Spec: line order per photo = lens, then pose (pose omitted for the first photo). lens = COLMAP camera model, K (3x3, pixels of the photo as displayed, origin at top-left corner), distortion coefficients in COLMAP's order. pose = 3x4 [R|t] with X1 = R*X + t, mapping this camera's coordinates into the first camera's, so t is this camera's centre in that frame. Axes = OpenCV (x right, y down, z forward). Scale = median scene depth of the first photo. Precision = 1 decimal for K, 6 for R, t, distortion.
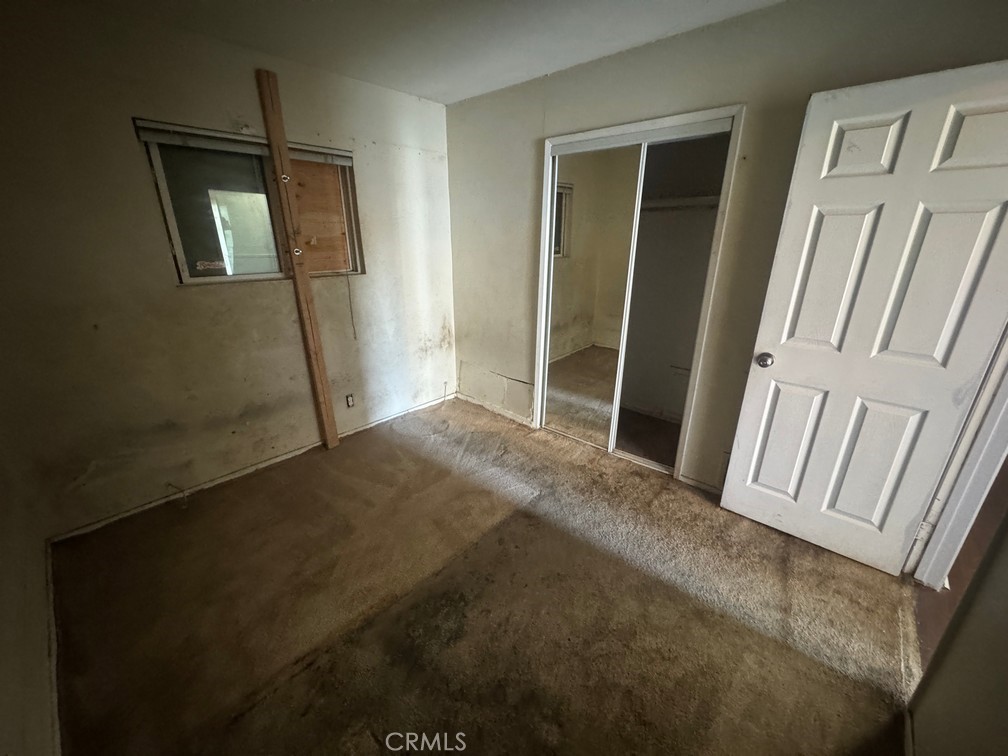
lens RADIAL K [[401.5, 0, 501.0], [0, 401.5, 380.8], [0, 0, 1]] dist [-0.005210, 0.001480]
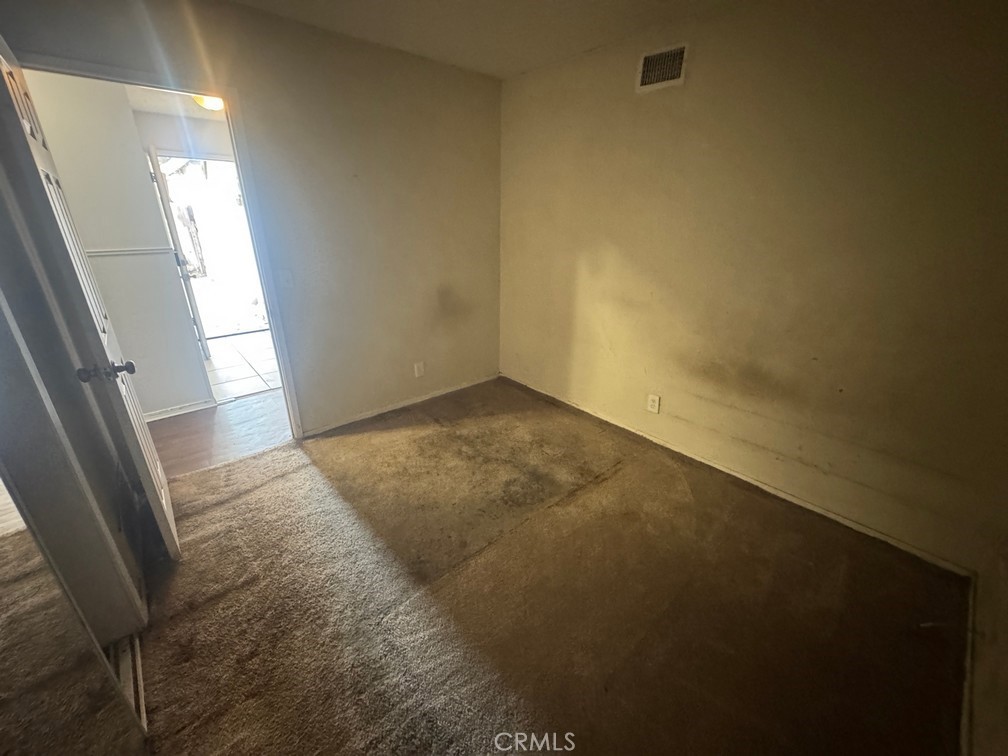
lens RADIAL K [[401.5, 0, 501.0], [0, 401.5, 380.4], [0, 0, 1]] dist [-0.005210, 0.001480]
pose [[-0.993740, -0.052798, 0.098456, -0.120561], [0.026739, 0.743260, 0.668469, -0.385747], [-0.108473, 0.666916, -0.737195, 1.077553]]
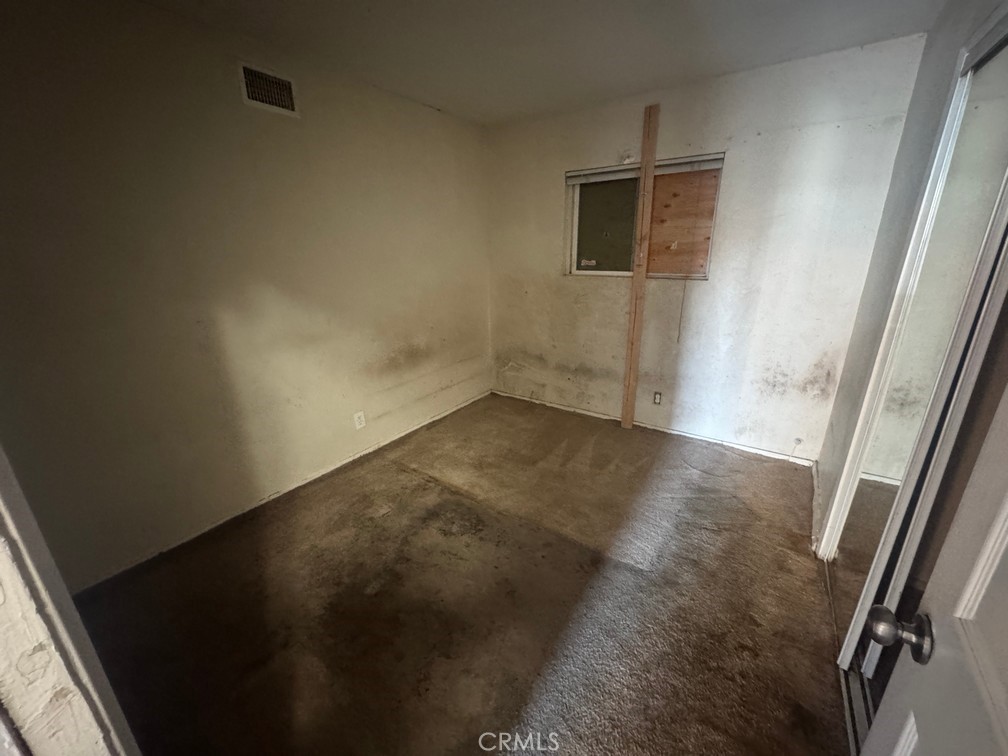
lens RADIAL K [[401.5, 0, 505.9], [0, 401.5, 380.9], [0, 0, 1]] dist [-0.005210, 0.001480]
pose [[0.138776, 0.313489, -0.939397, 0.602235], [-0.322874, 0.911067, 0.256337, -0.147376], [0.936212, 0.267733, 0.227652, 0.426667]]
